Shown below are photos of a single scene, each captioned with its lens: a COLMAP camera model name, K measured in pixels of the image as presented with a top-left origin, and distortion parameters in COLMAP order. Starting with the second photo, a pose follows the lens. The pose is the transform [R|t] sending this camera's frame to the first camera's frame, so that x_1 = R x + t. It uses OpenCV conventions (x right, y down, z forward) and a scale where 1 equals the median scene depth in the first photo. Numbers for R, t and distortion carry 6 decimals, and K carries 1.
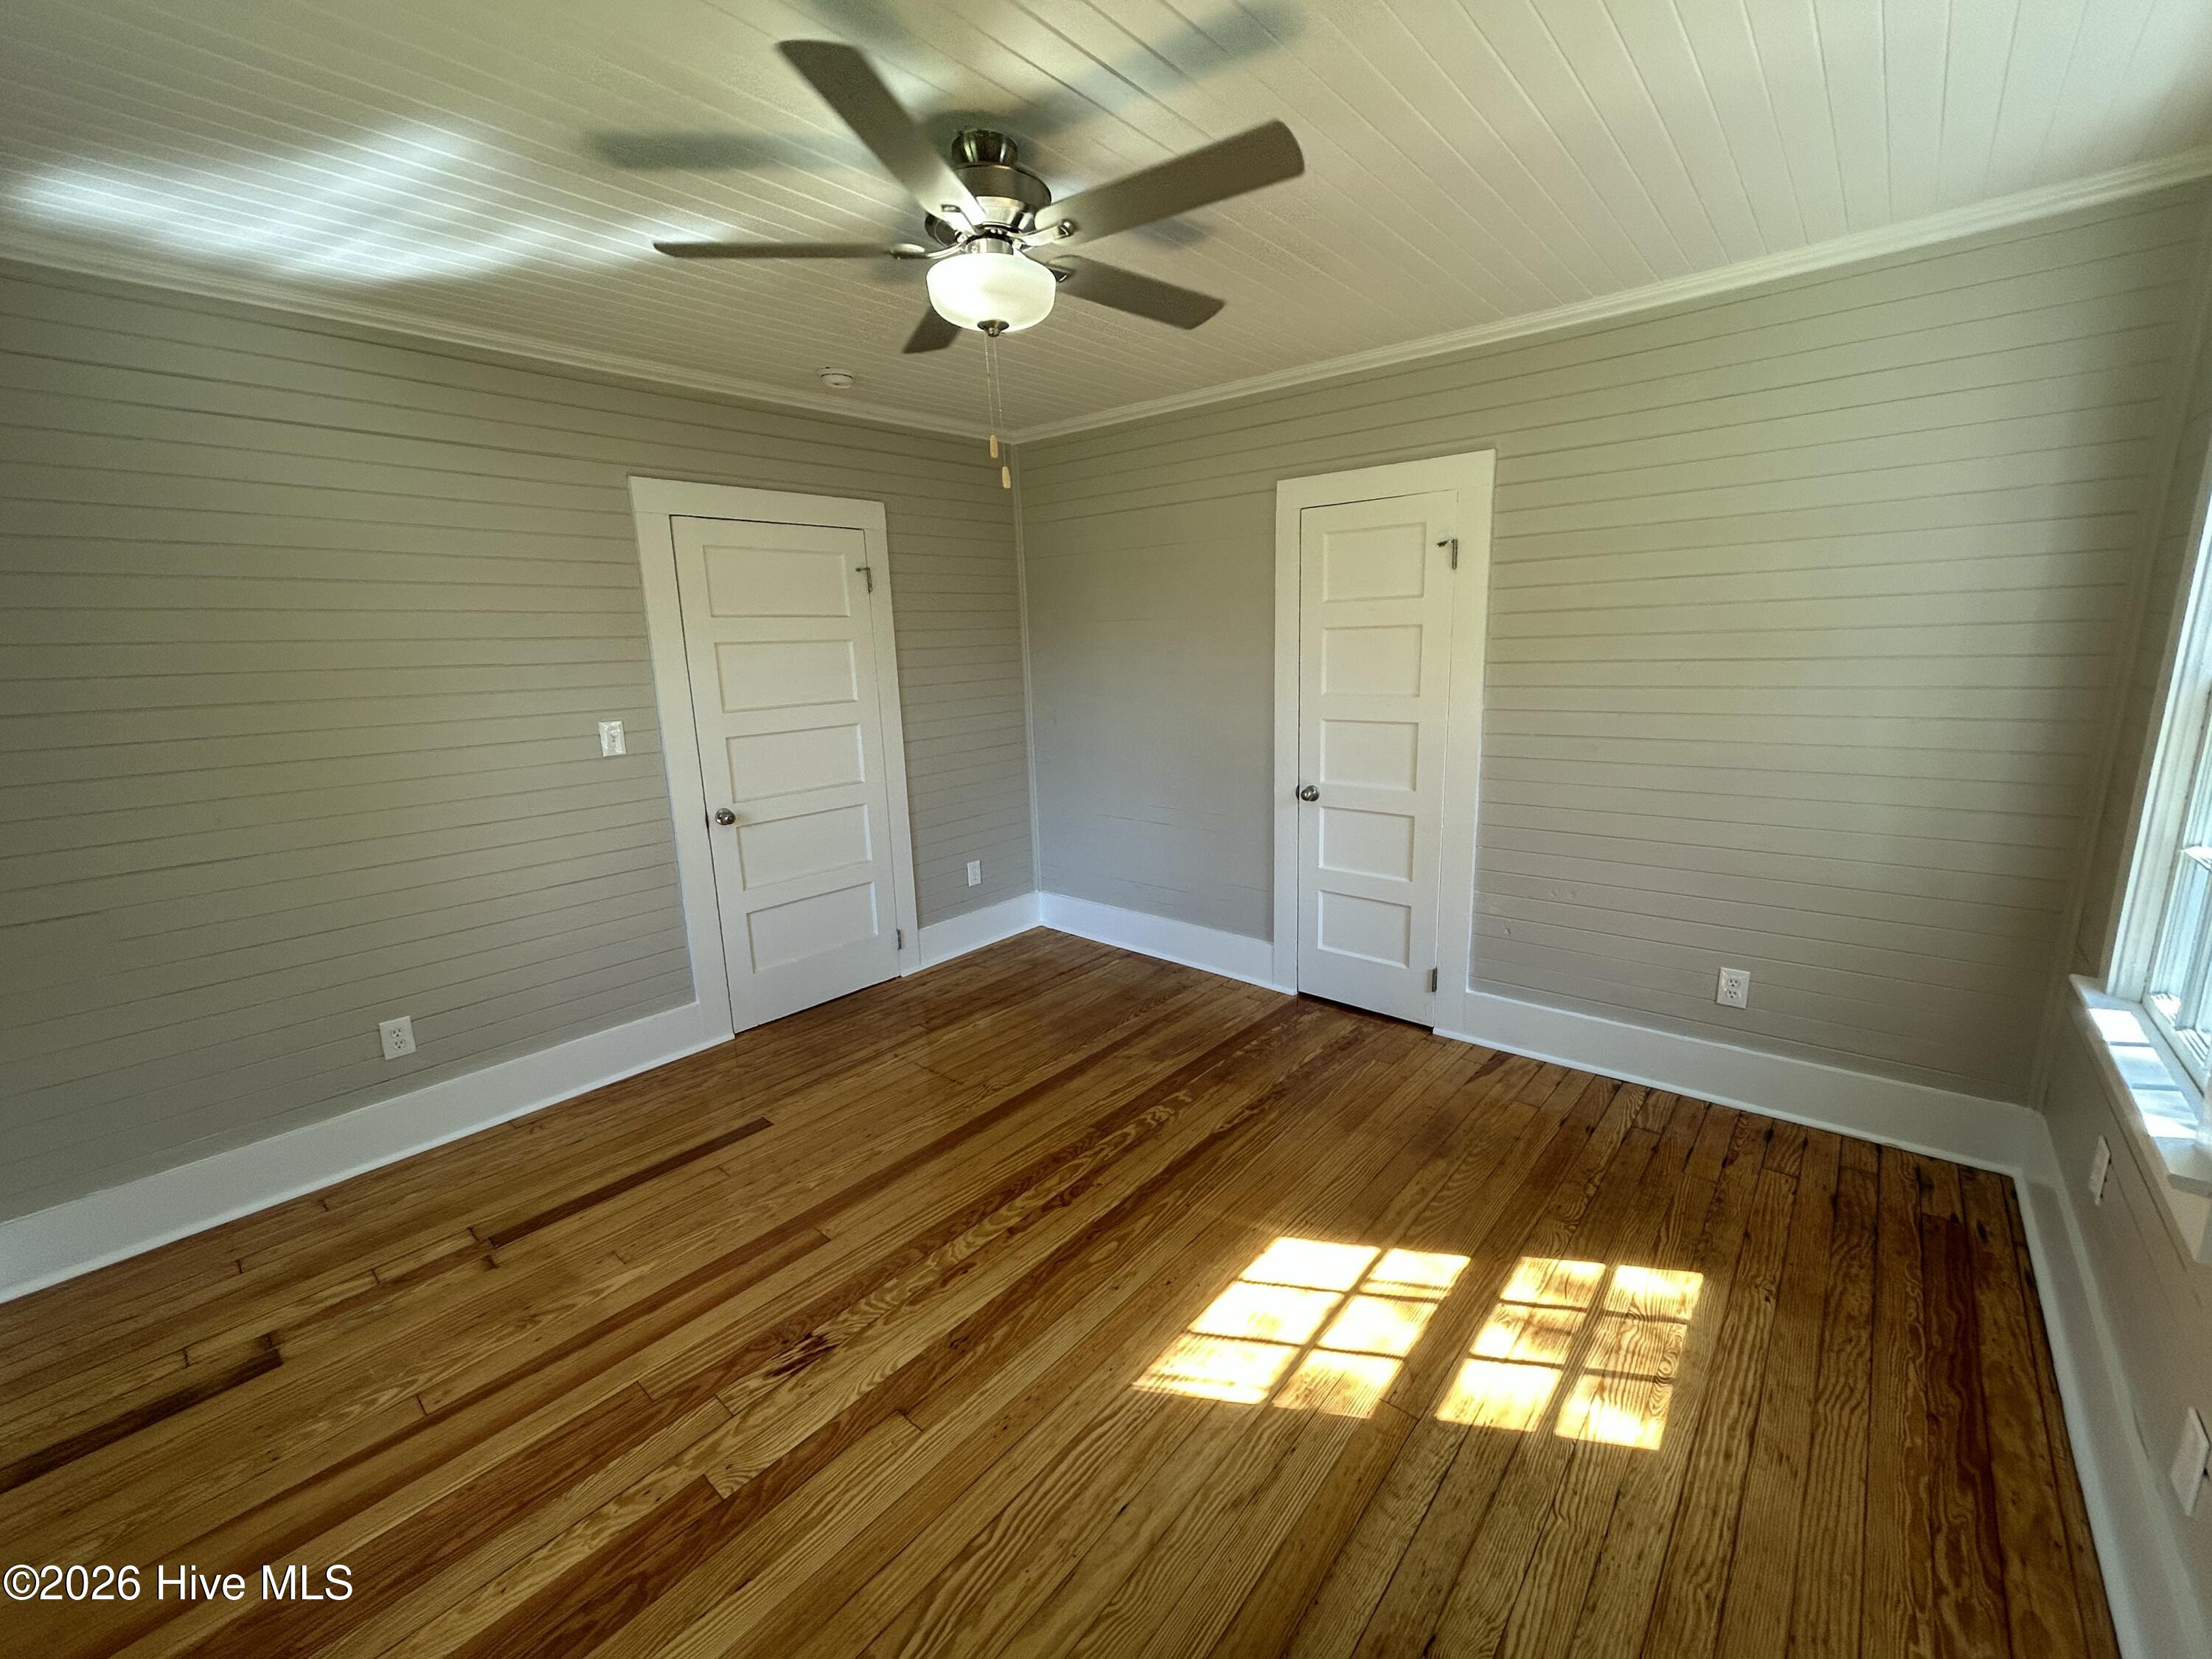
lens RADIAL K [[889.6, 0, 1096.9], [0, 889.6, 829.3], [0, 0, 1]] dist [-0.002692, 0.000978]
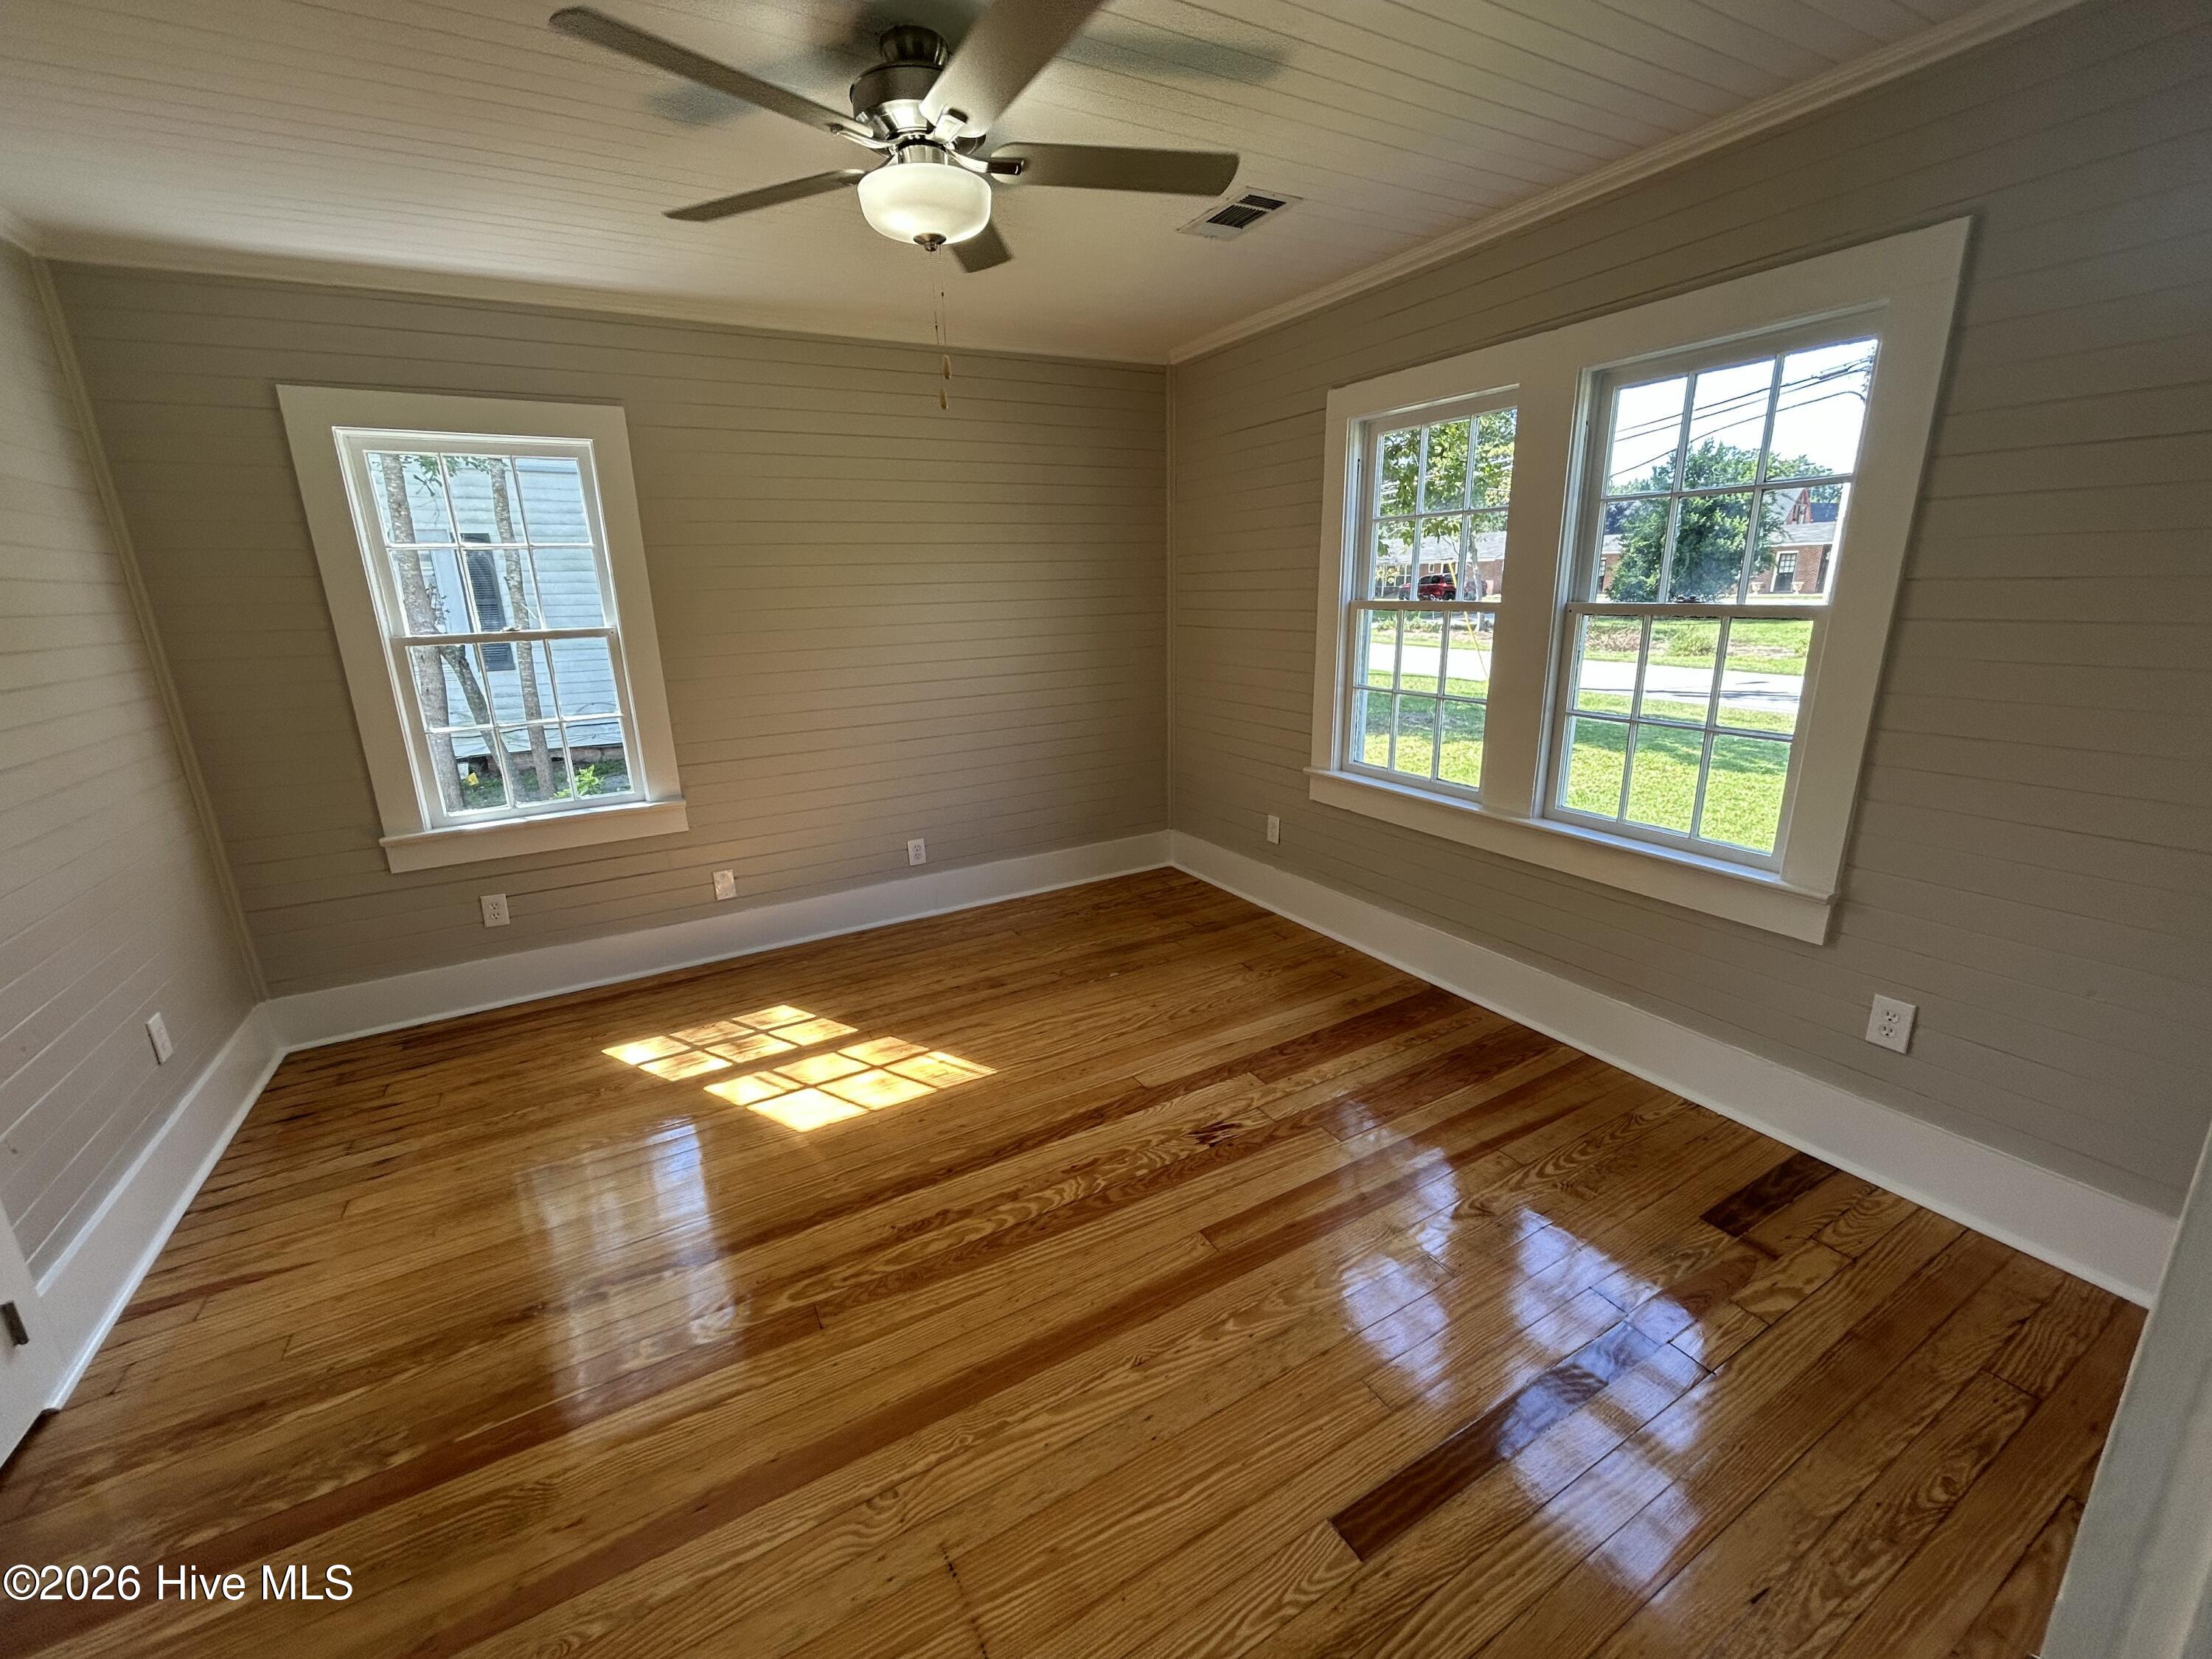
lens RADIAL K [[889.6, 0, 1103.5], [0, 889.6, 830.0], [0, 0, 1]] dist [-0.002692, 0.000978]
pose [[-0.939181, -0.031126, 0.342009, -0.568326], [0.129847, 0.889770, 0.437549, -0.344523], [-0.317929, 0.455346, -0.831614, 1.801252]]
